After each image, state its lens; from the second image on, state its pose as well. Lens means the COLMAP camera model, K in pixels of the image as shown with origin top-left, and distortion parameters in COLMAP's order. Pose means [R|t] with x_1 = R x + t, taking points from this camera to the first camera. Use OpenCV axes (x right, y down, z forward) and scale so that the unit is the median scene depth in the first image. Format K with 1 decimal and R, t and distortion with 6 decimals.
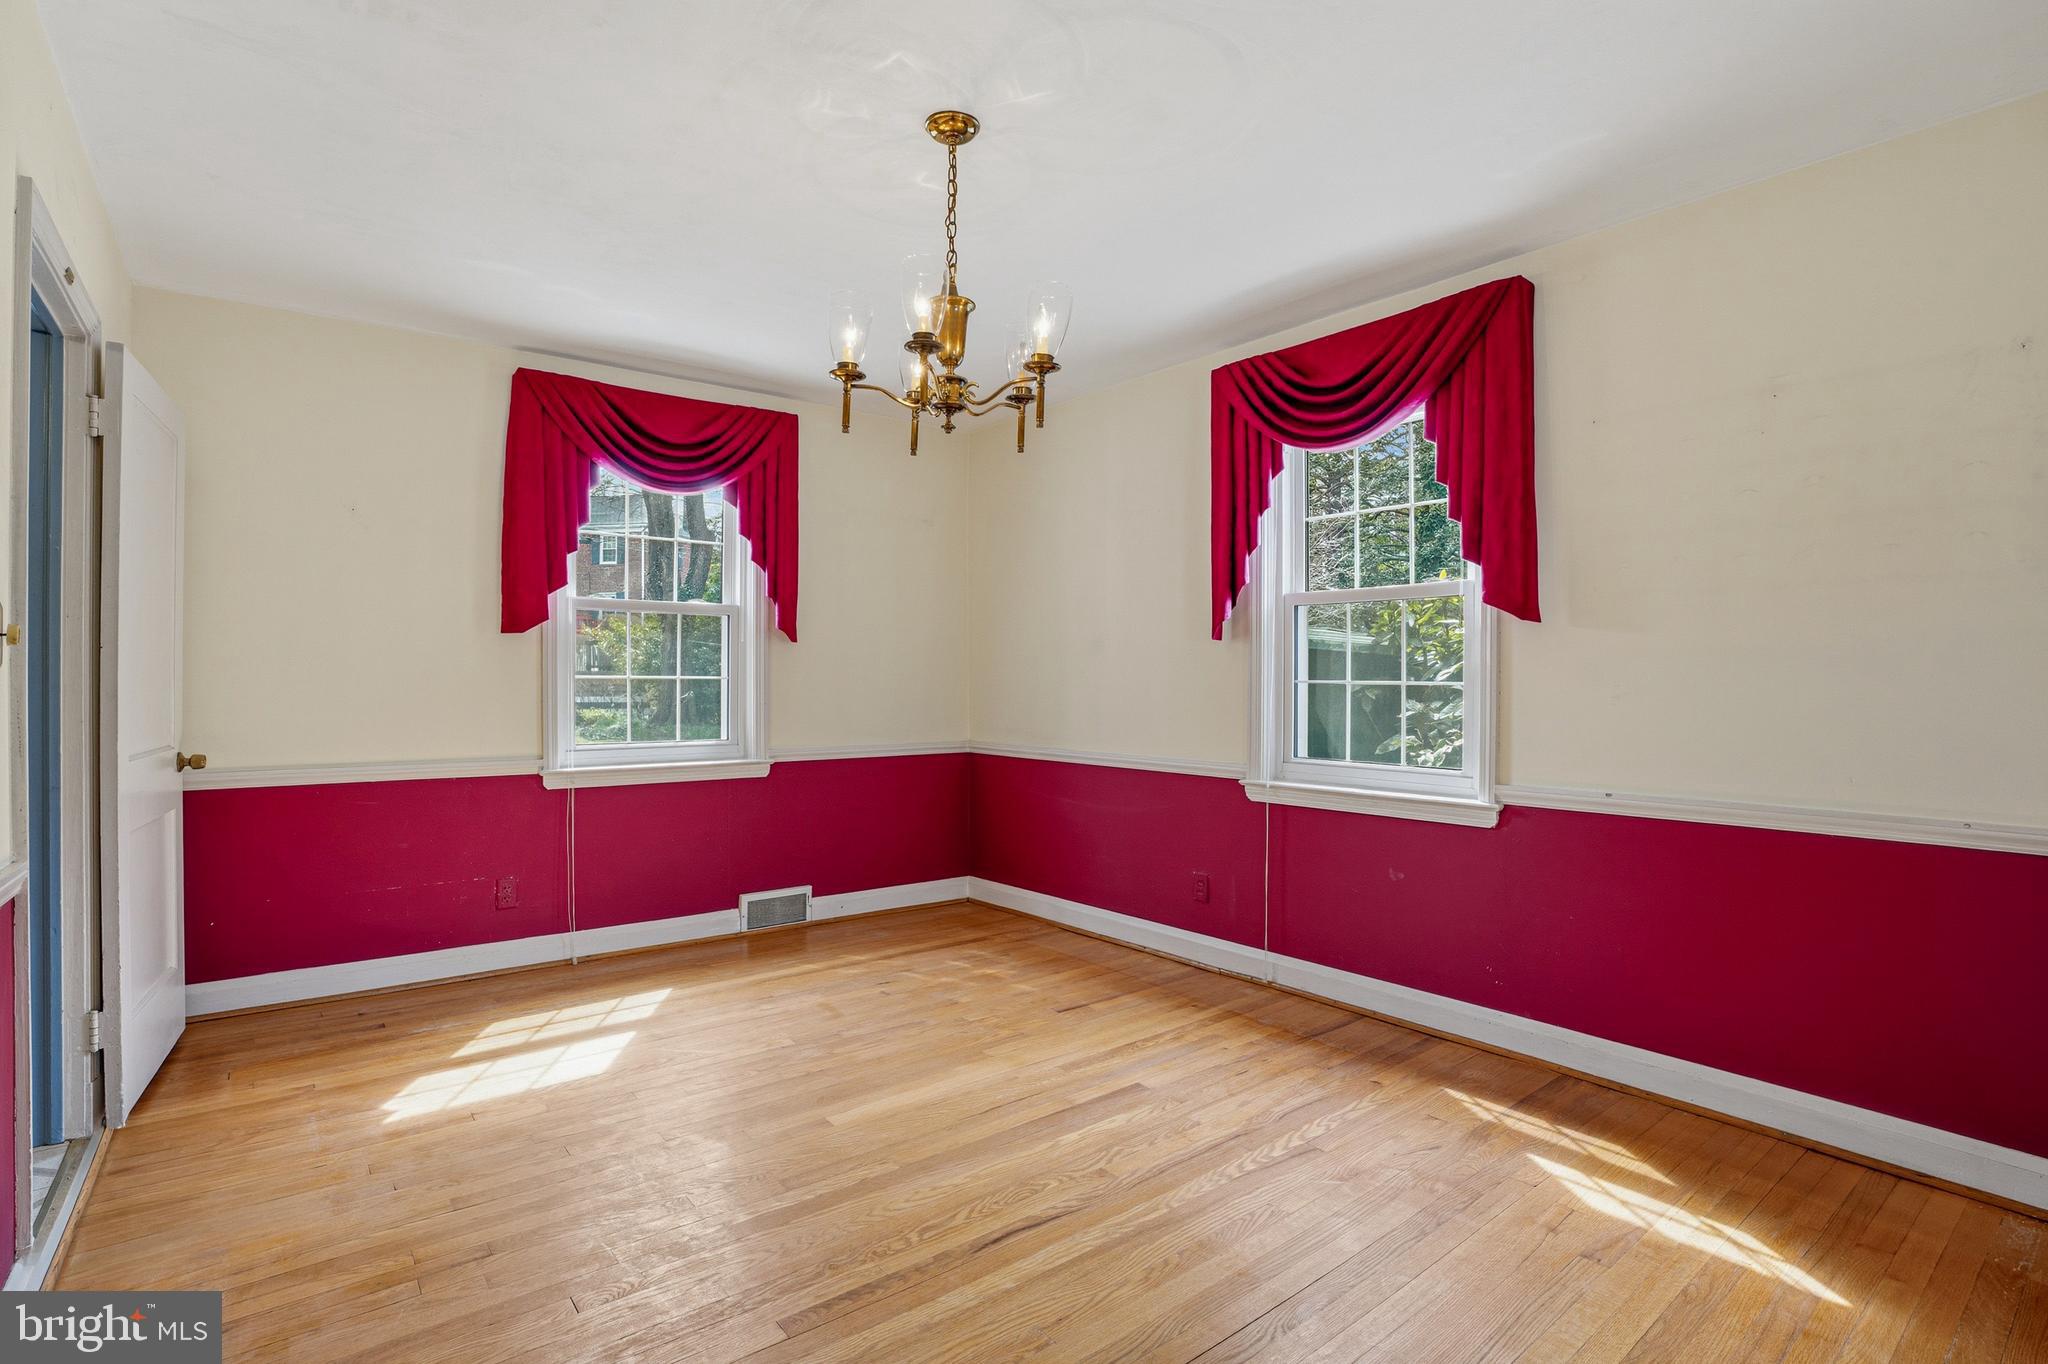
lens RADIAL K [[986.3, 0, 1024.0], [0, 986.3, 682.0], [0, 0, 1]] dist [-0.017059, -0.000055]
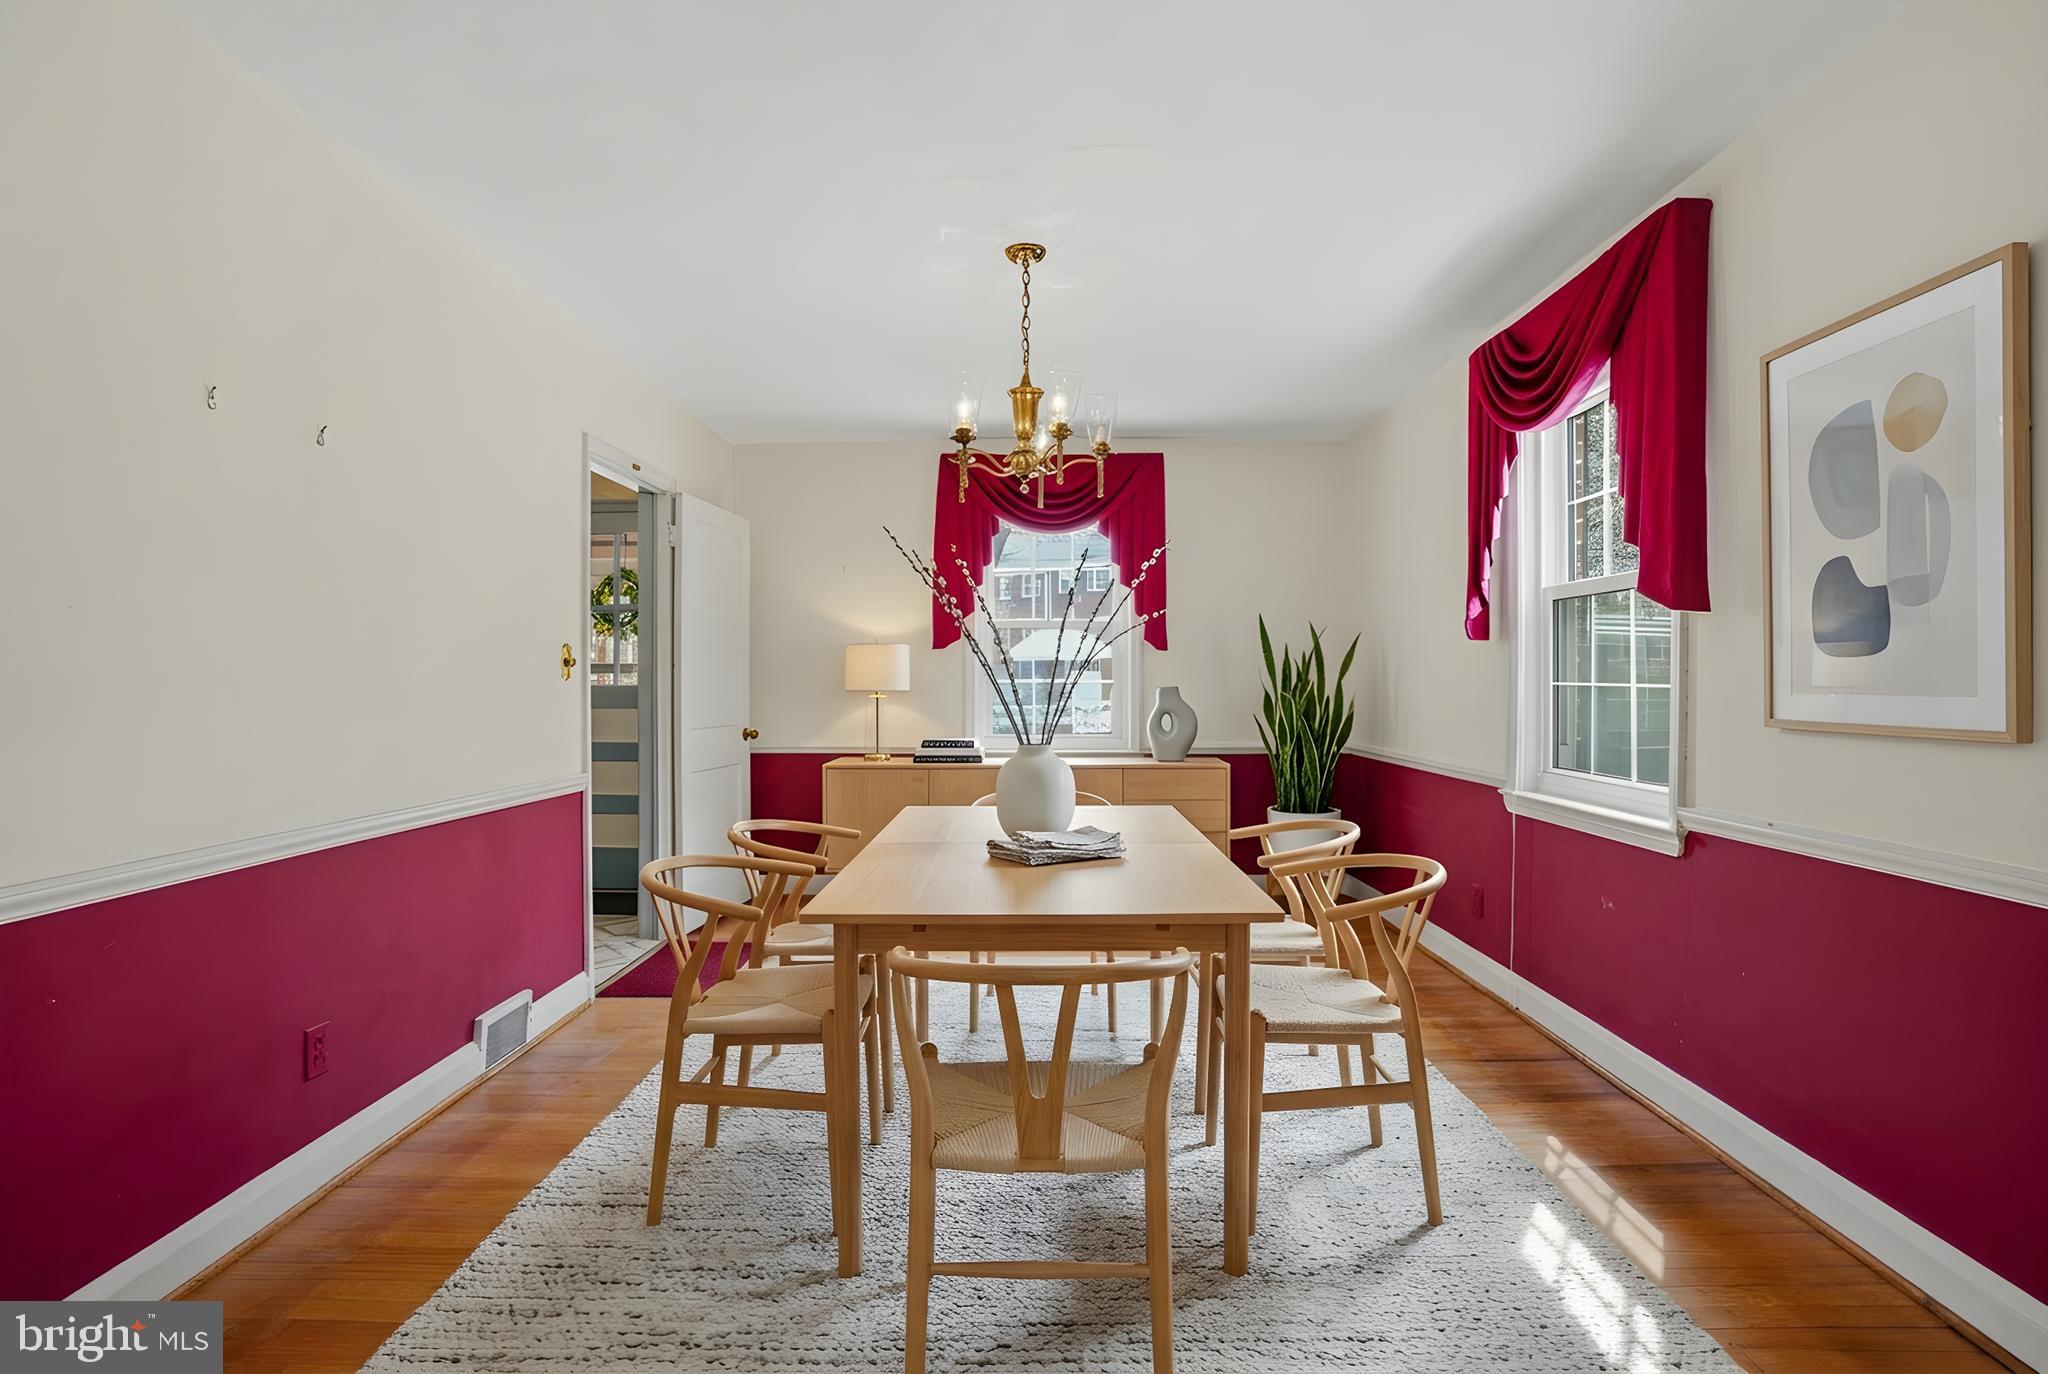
lens RADIAL K [[990.2, 0, 1048.6], [0, 990.2, 686.6], [0, 0, 1]] dist [0.001967, 0.000310]
pose [[0.791030, 0.000560, -0.611777, 0.486557], [0.003104, 0.999983, 0.004930, -0.003791], [0.611769, -0.005799, 0.791015, -0.005595]]
